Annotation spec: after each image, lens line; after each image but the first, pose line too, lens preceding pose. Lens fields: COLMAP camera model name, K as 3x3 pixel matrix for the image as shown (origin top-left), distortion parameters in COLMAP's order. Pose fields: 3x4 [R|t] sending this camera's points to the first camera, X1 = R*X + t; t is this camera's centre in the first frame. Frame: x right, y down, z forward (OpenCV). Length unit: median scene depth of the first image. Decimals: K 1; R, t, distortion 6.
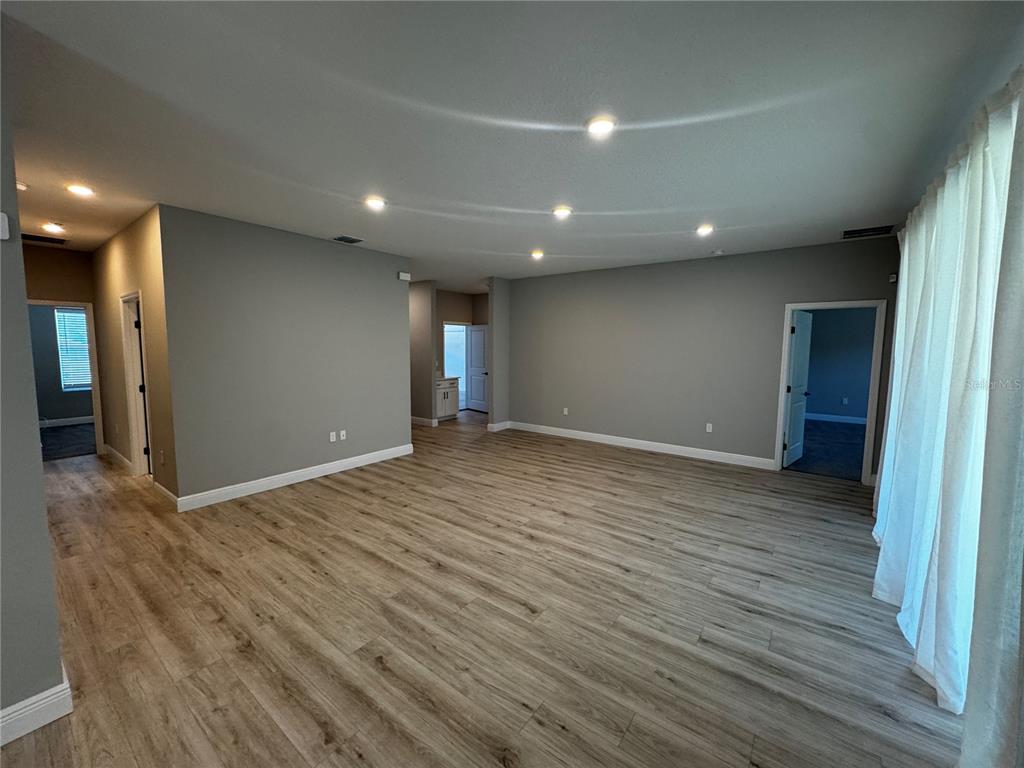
lens RADIAL K [[411.8, 0, 516.6], [0, 411.8, 383.1], [0, 0, 1]] dist [-0.002189, -0.000445]
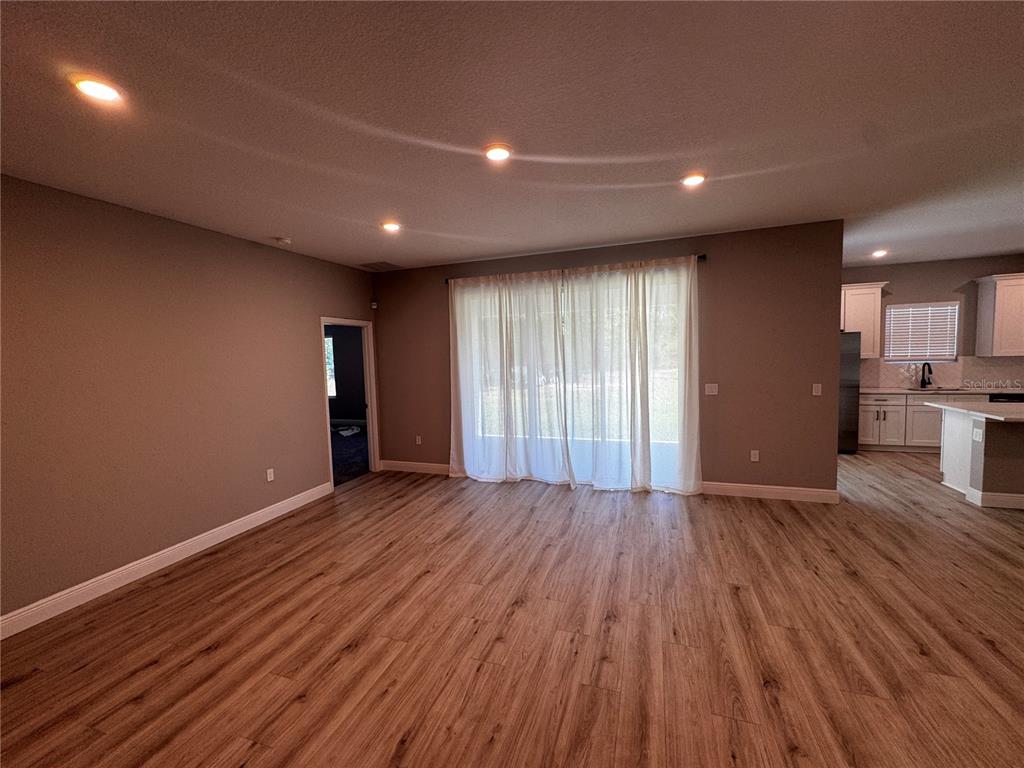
lens RADIAL K [[411.8, 0, 508.9], [0, 411.8, 375.0], [0, 0, 1]] dist [-0.002189, -0.000445]
pose [[-0.302142, -0.047154, 0.952096, -0.536986], [0.117048, 0.989383, 0.086145, -0.123264], [-0.946050, 0.137469, -0.293415, 1.220493]]
